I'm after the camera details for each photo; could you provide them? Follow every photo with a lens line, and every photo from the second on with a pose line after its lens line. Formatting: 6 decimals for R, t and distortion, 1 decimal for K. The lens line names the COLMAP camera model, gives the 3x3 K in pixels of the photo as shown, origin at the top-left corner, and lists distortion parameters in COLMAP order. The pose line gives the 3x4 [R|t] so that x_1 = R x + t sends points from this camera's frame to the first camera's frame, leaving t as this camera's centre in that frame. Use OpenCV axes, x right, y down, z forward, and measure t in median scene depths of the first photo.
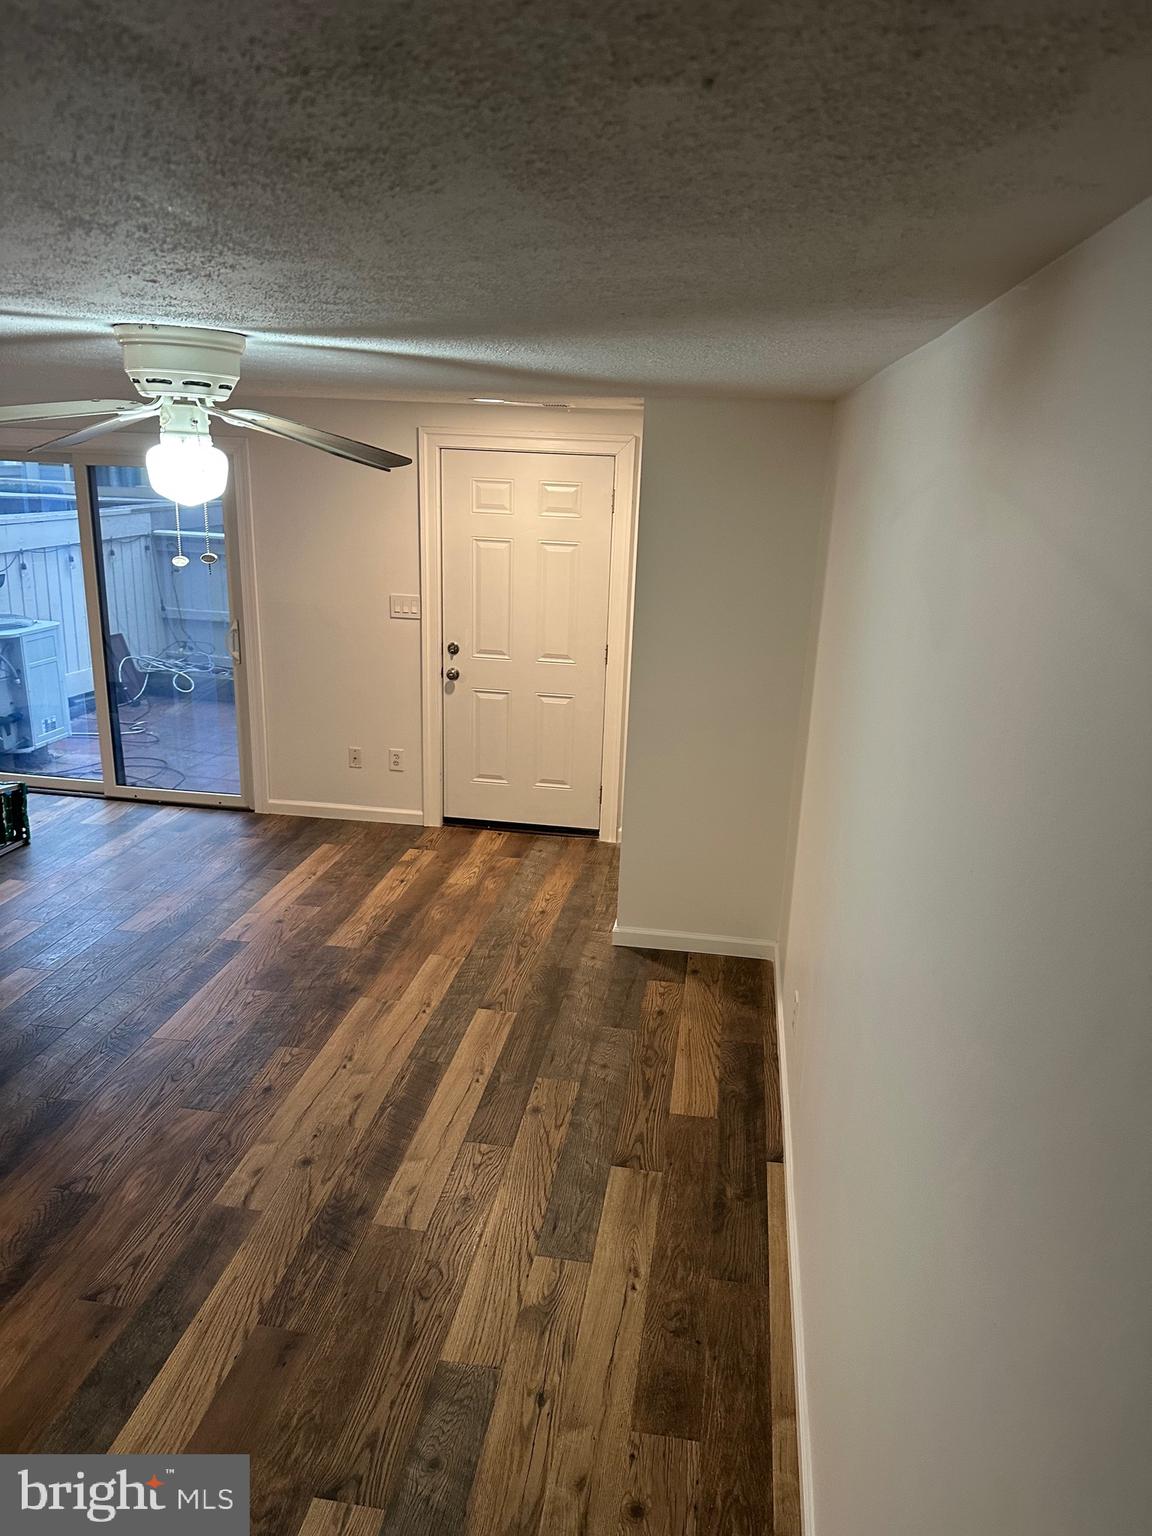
lens RADIAL K [[1088.6, 0, 589.0], [0, 1088.6, 741.3], [0, 0, 1]] dist [0.058073, -0.062718]
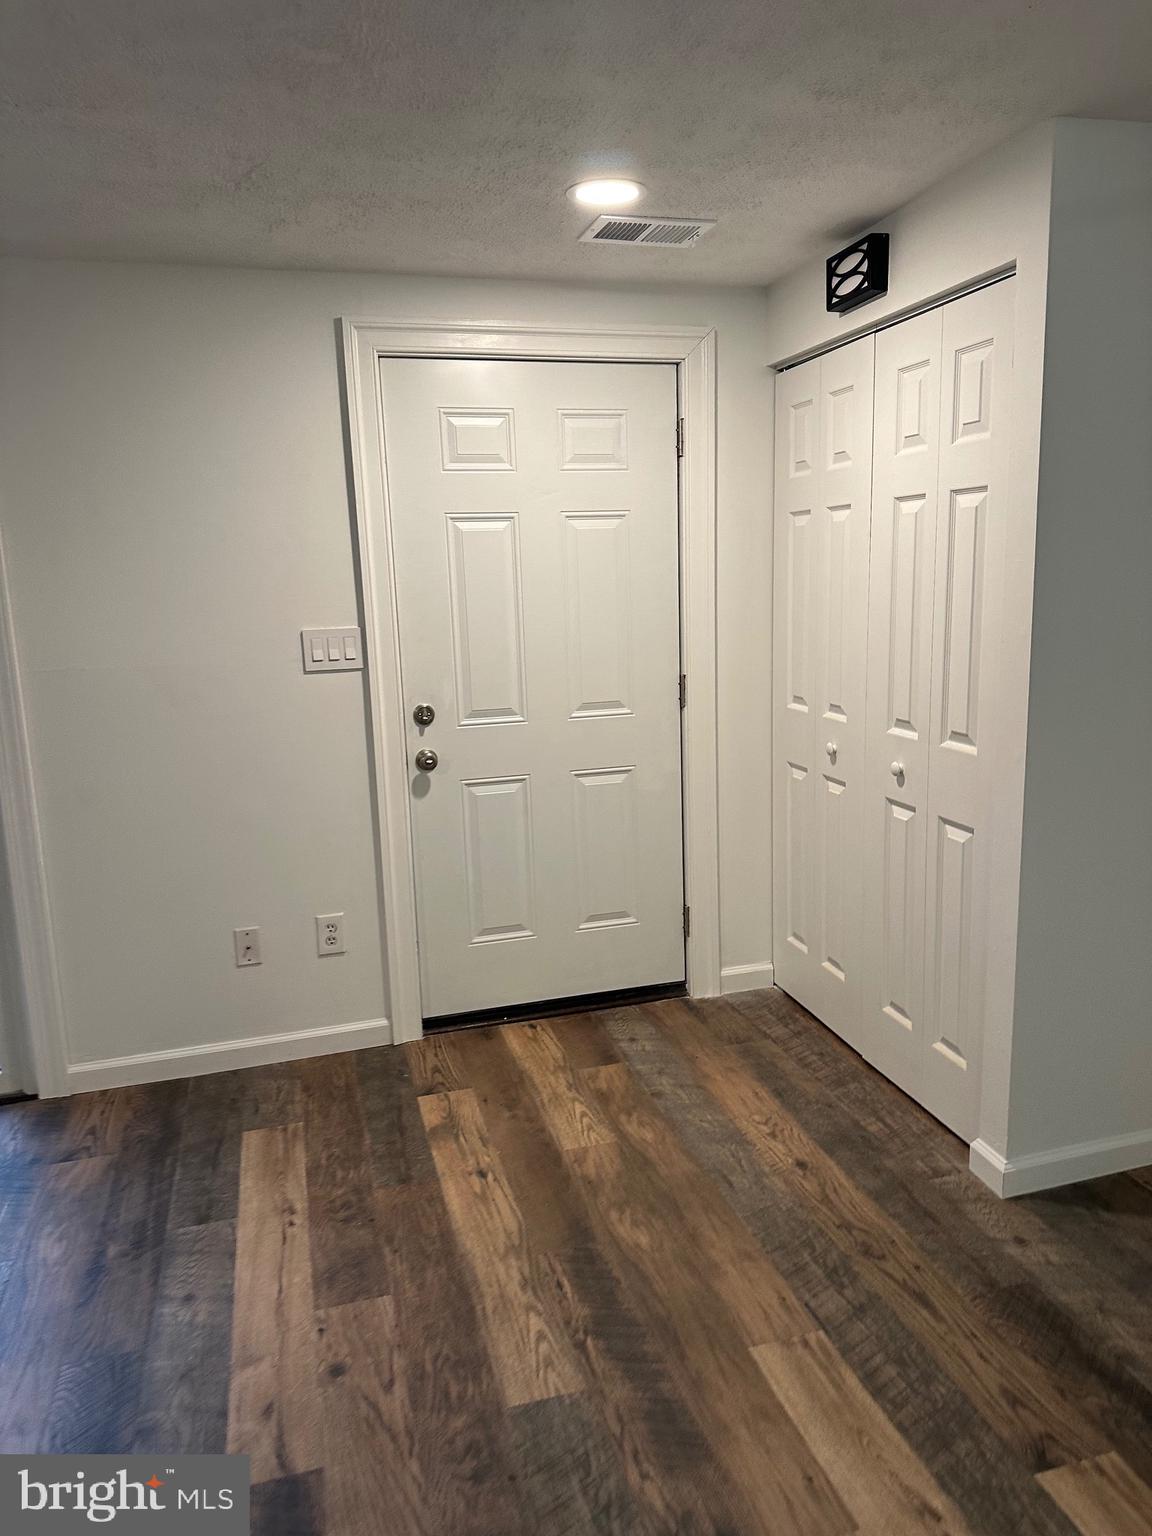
lens RADIAL K [[1088.6, 0, 557.2], [0, 1088.6, 739.5], [0, 0, 1]] dist [0.058073, -0.062718]
pose [[0.909123, -0.136150, 0.393649, -0.294536], [0.169569, 0.984186, -0.051219, -0.033990], [-0.380450, 0.113315, 0.917833, 0.477165]]
